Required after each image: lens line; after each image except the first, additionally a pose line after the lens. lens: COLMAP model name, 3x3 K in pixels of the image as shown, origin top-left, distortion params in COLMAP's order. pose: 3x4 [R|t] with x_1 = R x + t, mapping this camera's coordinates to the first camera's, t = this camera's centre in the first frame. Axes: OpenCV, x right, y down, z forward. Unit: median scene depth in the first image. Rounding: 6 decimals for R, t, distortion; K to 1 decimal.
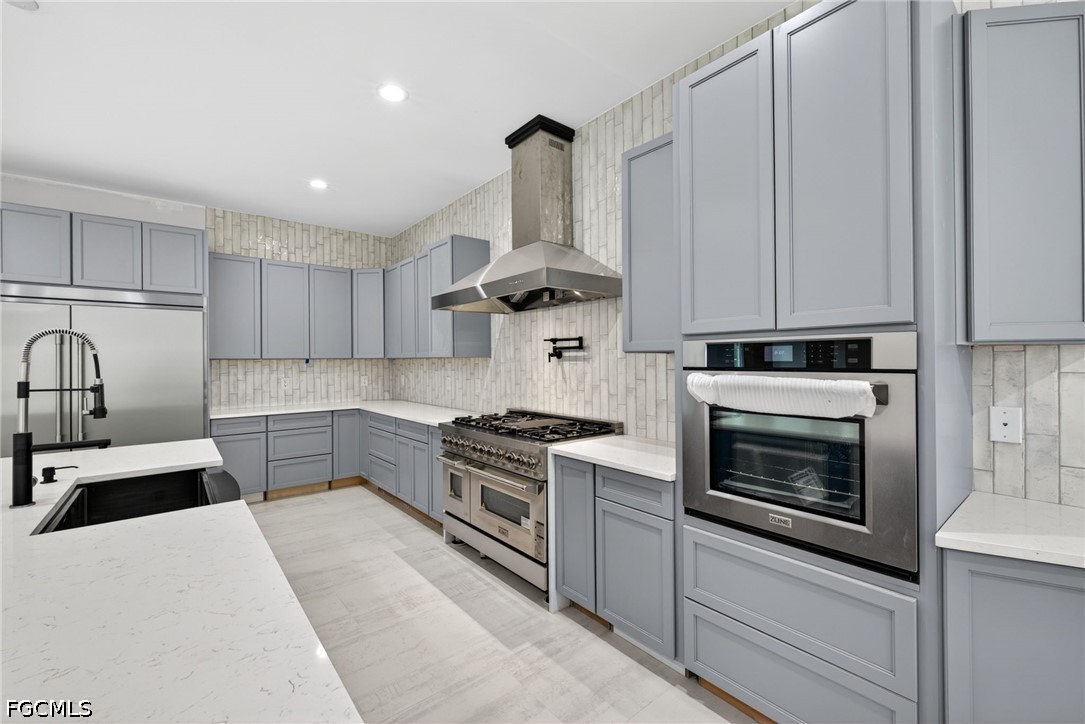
lens RADIAL K [[450.8, 0, 547.6], [0, 450.8, 360.7], [0, 0, 1]] dist [0.003030, 0.000235]
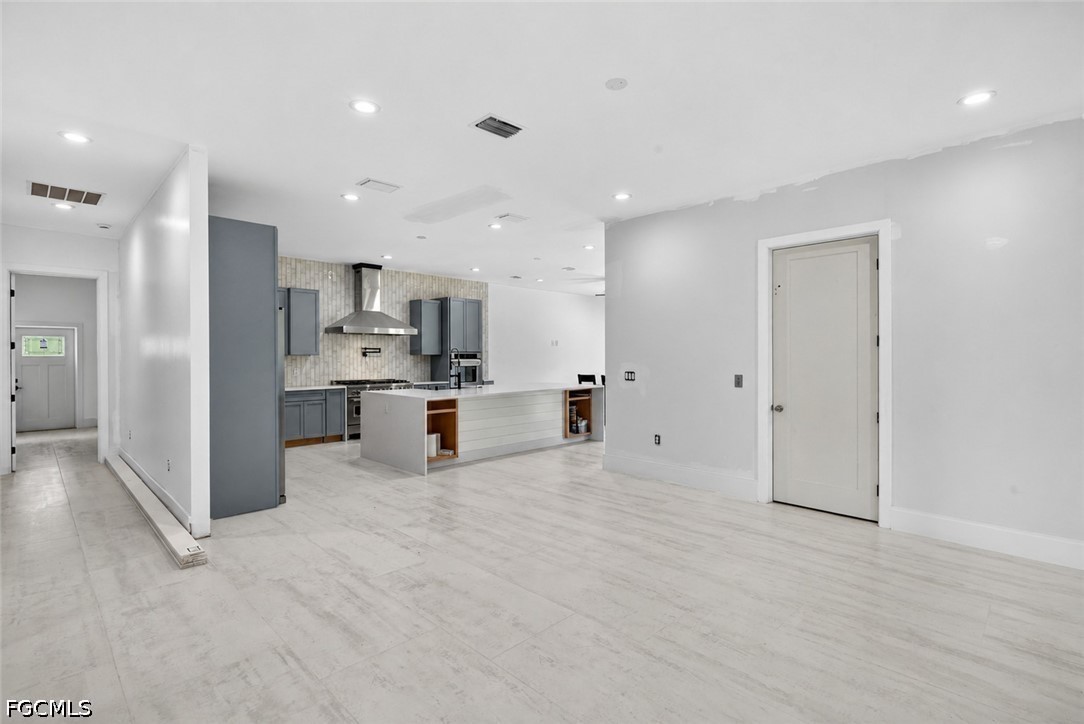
lens RADIAL K [[515.0, 0, 538.7], [0, 515.0, 362.0], [0, 0, 1]] dist [0.005517, 0.001846]
pose [[-0.071363, -0.003422, 0.997445, -2.913616], [0.003331, 0.999988, 0.003669, 0.019502], [-0.997445, 0.003584, -0.071351, 0.265342]]
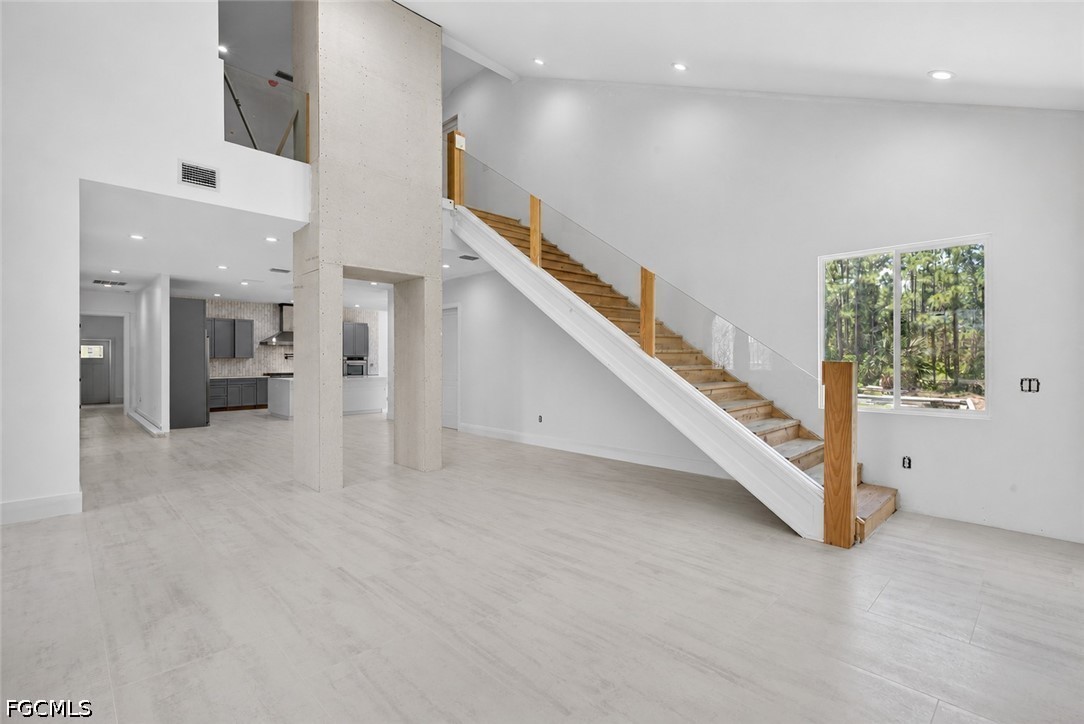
lens RADIAL K [[485.4, 0, 550.5], [0, 485.4, 359.0], [0, 0, 1]] dist [-0.002152, -0.000899]
pose [[-0.085237, 0.001786, 0.996359, -4.620052], [0.000095, 0.999998, -0.001784, 0.006777], [-0.996361, -0.000058, -0.085237, -1.006717]]
